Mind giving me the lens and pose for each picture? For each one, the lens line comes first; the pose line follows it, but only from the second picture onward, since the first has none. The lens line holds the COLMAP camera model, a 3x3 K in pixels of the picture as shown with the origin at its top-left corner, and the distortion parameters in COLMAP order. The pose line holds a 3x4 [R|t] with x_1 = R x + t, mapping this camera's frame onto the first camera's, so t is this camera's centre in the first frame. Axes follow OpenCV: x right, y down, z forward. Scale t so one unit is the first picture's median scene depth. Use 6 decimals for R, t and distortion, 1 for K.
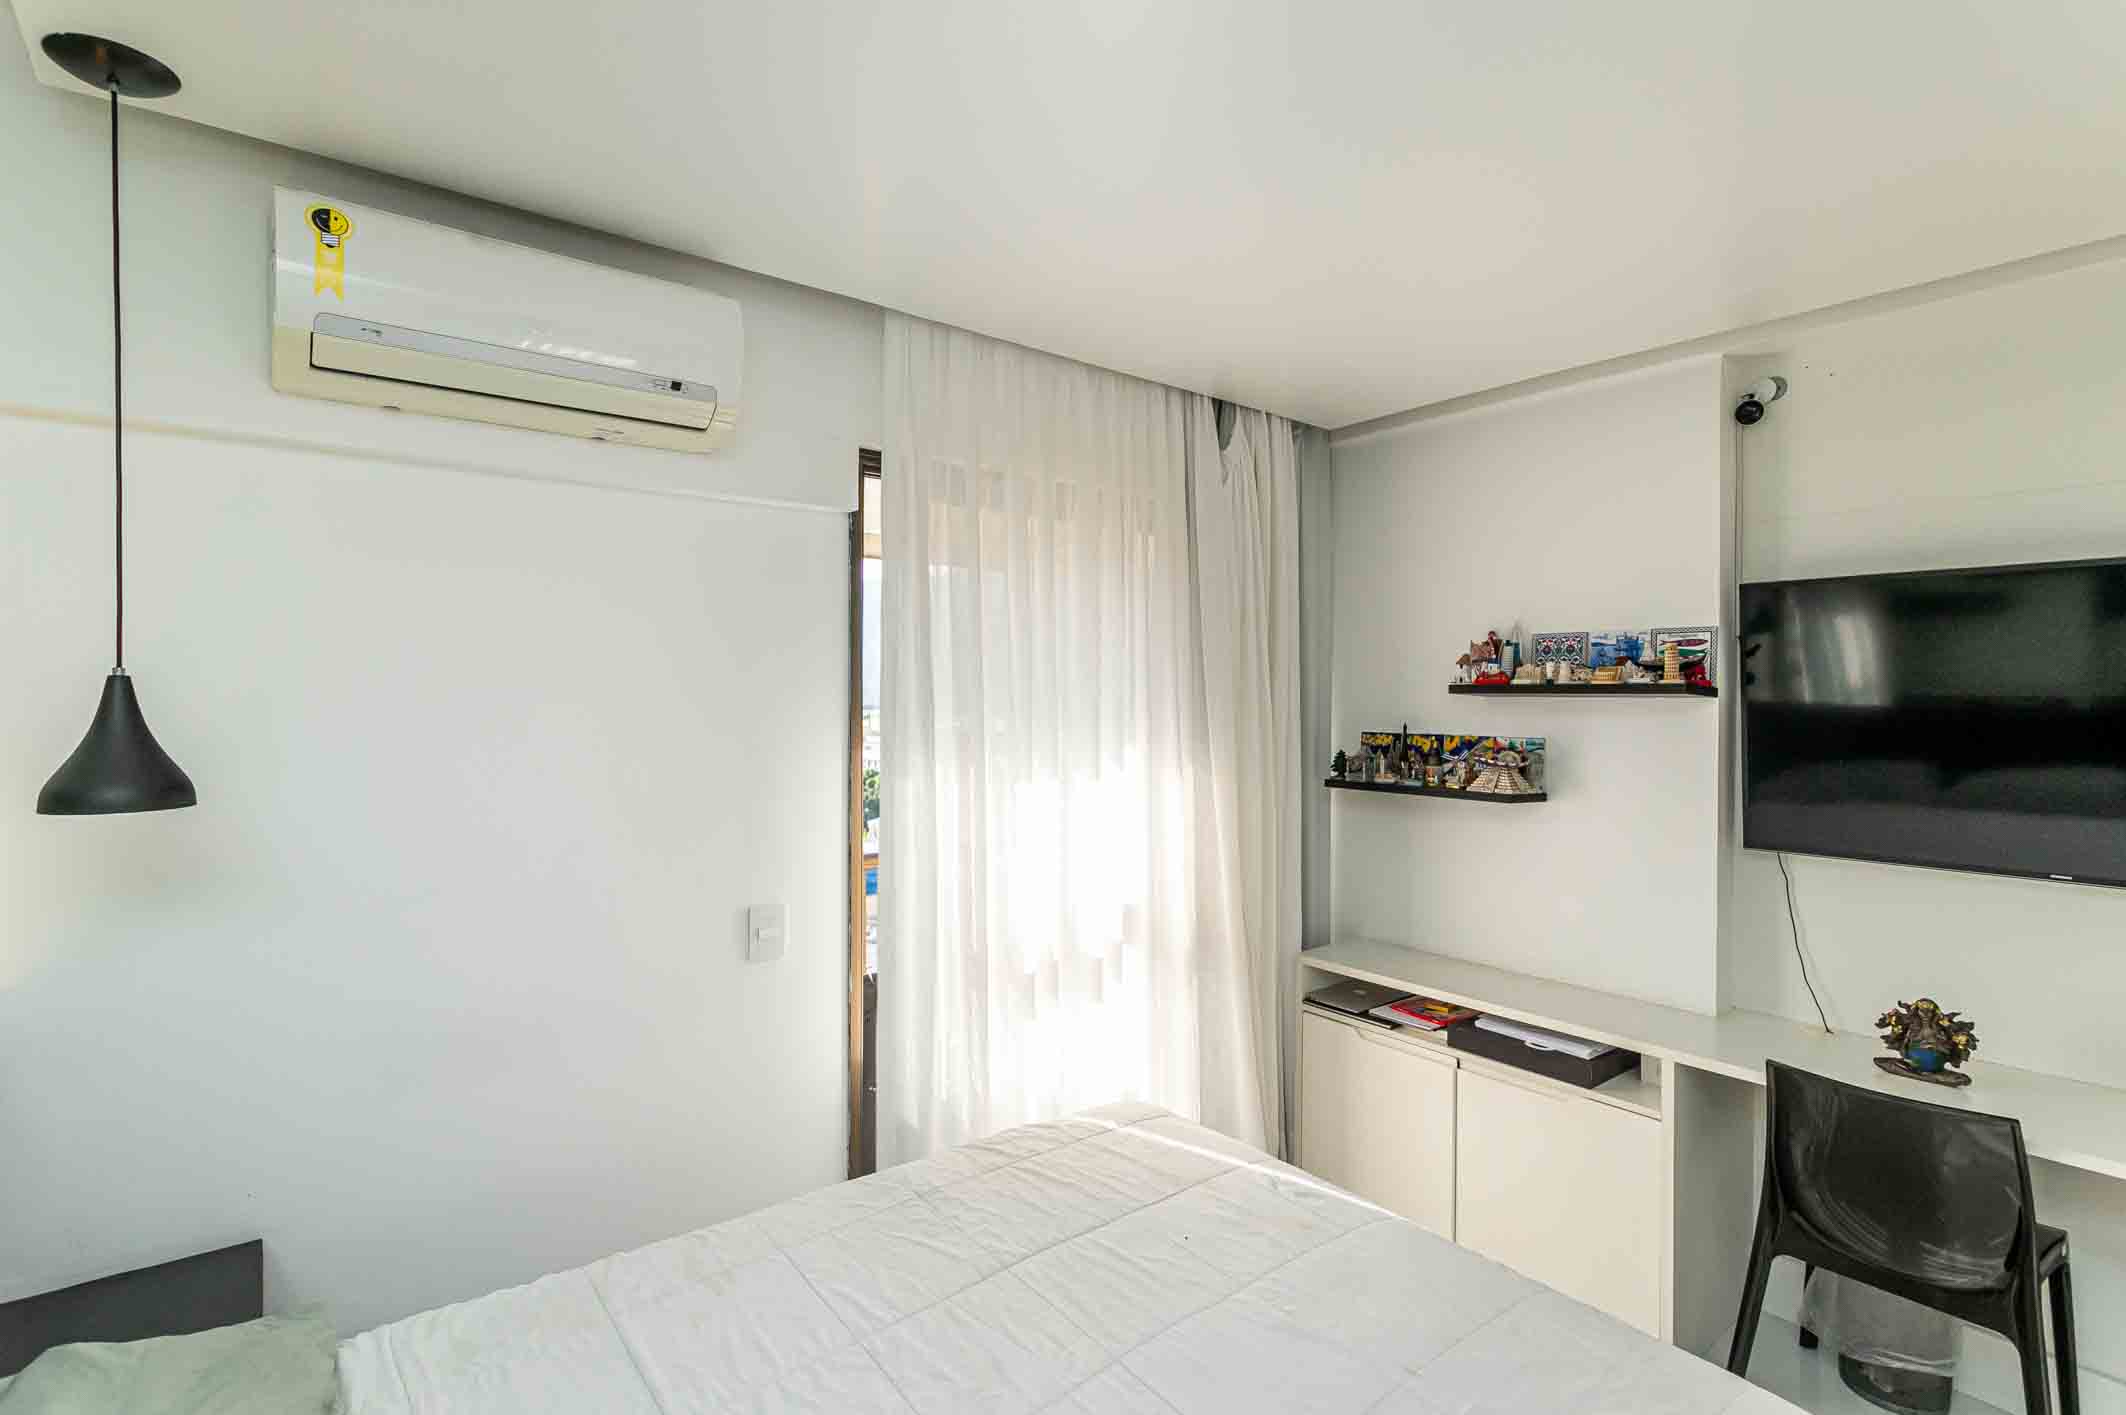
lens RADIAL K [[1025.6, 0, 1067.5], [0, 1025.6, 697.4], [0, 0, 1]] dist [-0.008900, 0.005083]
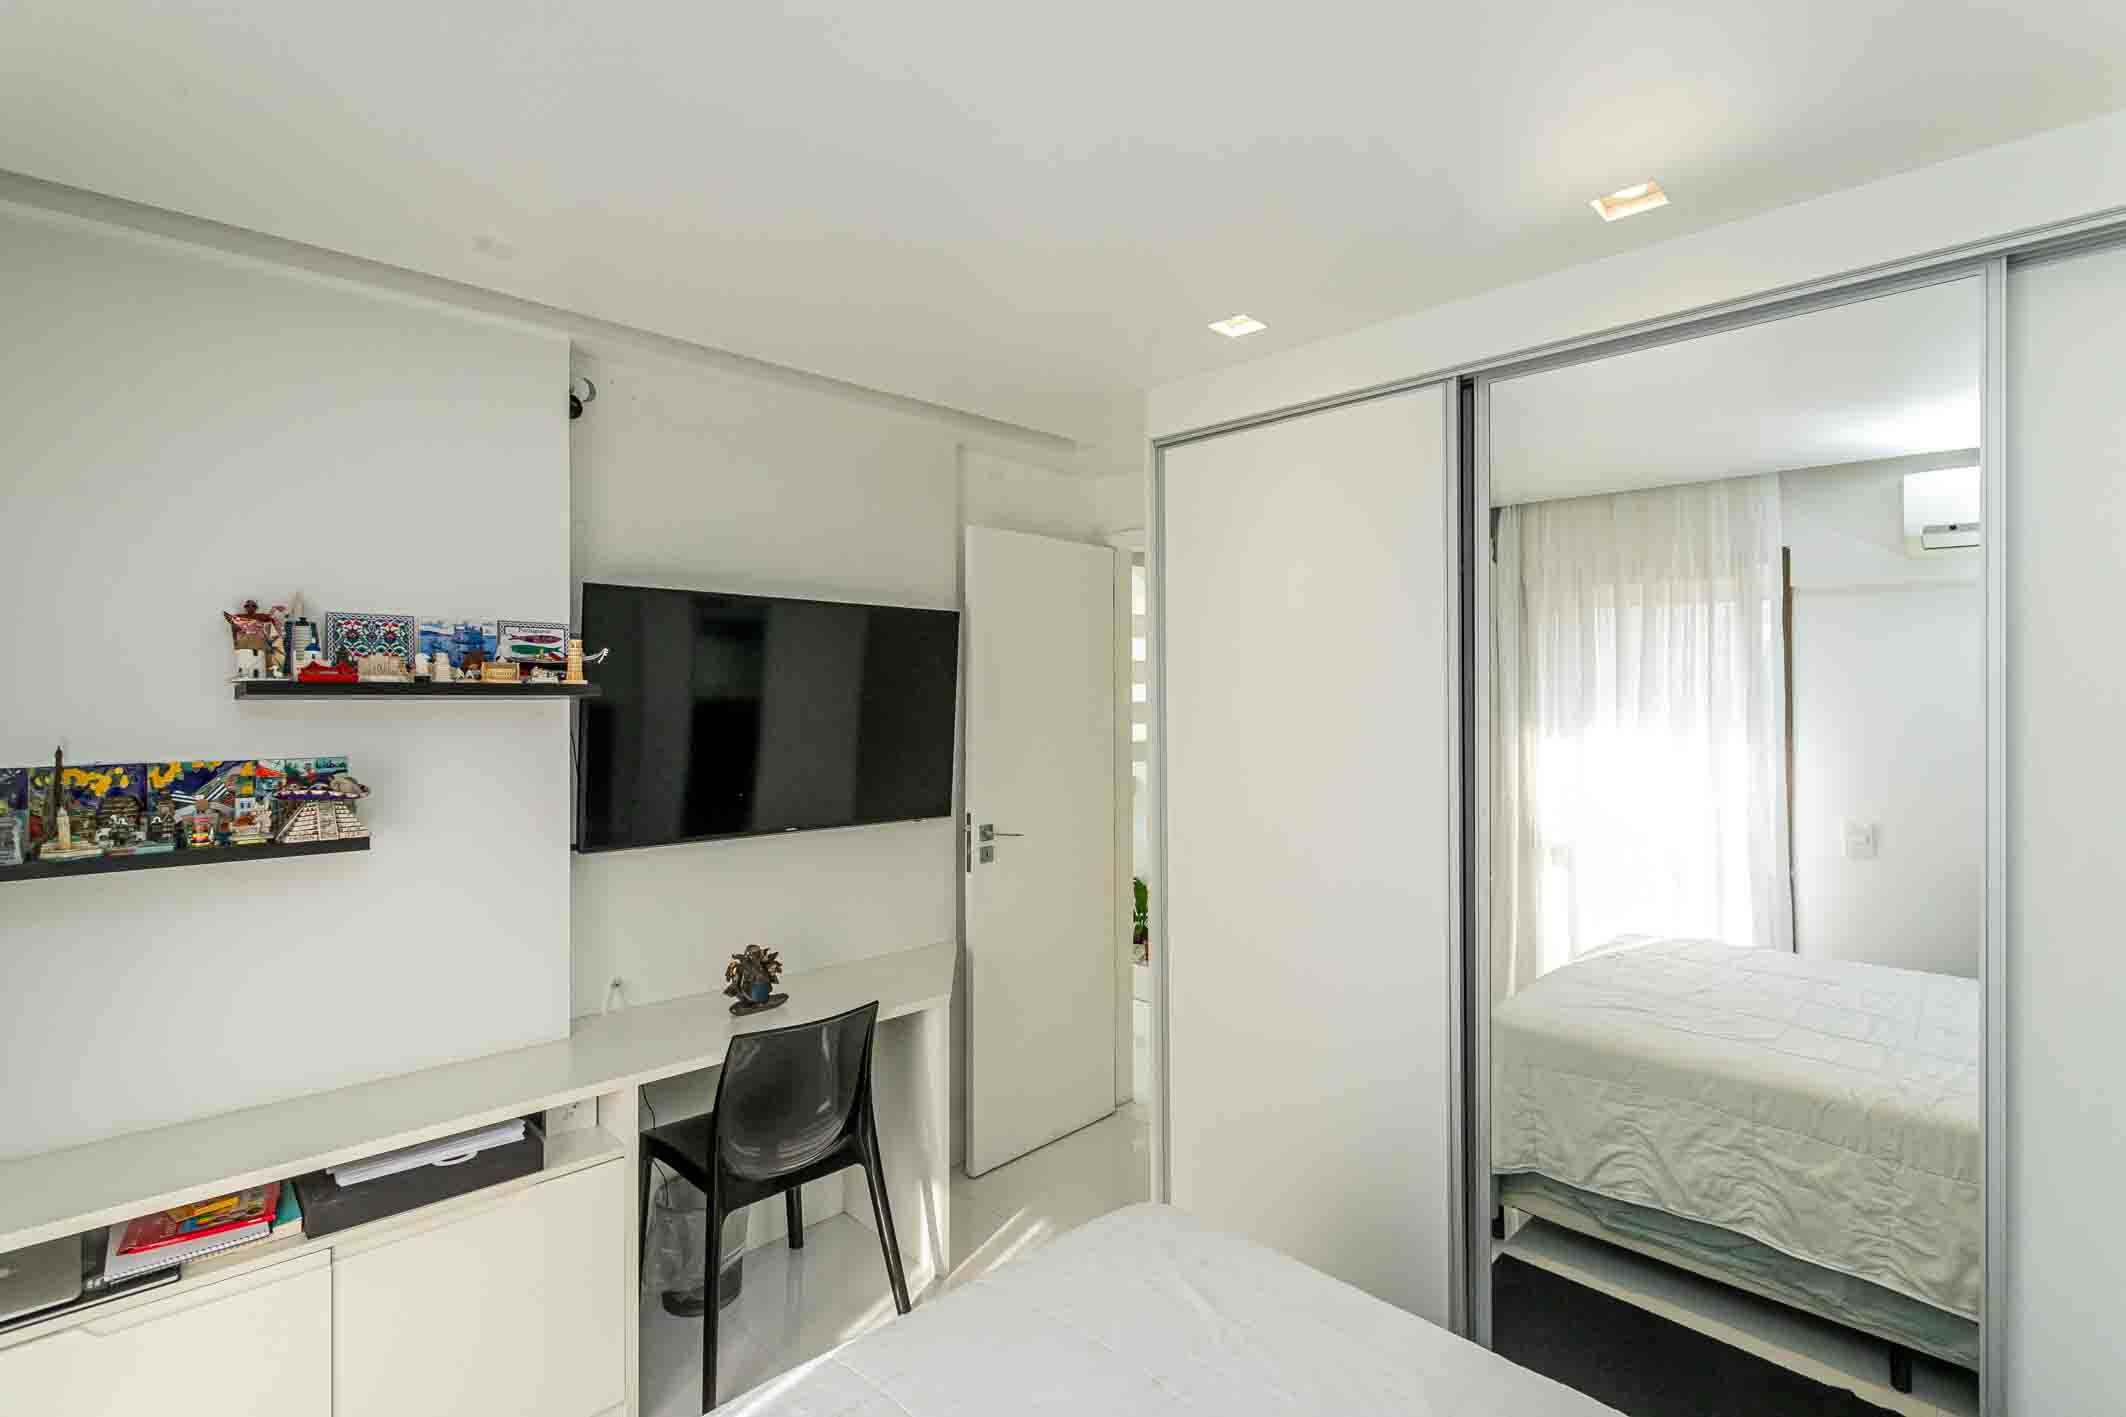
lens RADIAL K [[1025.6, 0, 1064.8], [0, 1025.6, 693.6], [0, 0, 1]] dist [-0.008900, 0.005083]
pose [[-0.122187, 0.002969, 0.992503, -0.330844], [0.002688, 0.999993, -0.002661, -0.001548], [-0.992503, 0.002342, -0.122195, 0.606609]]
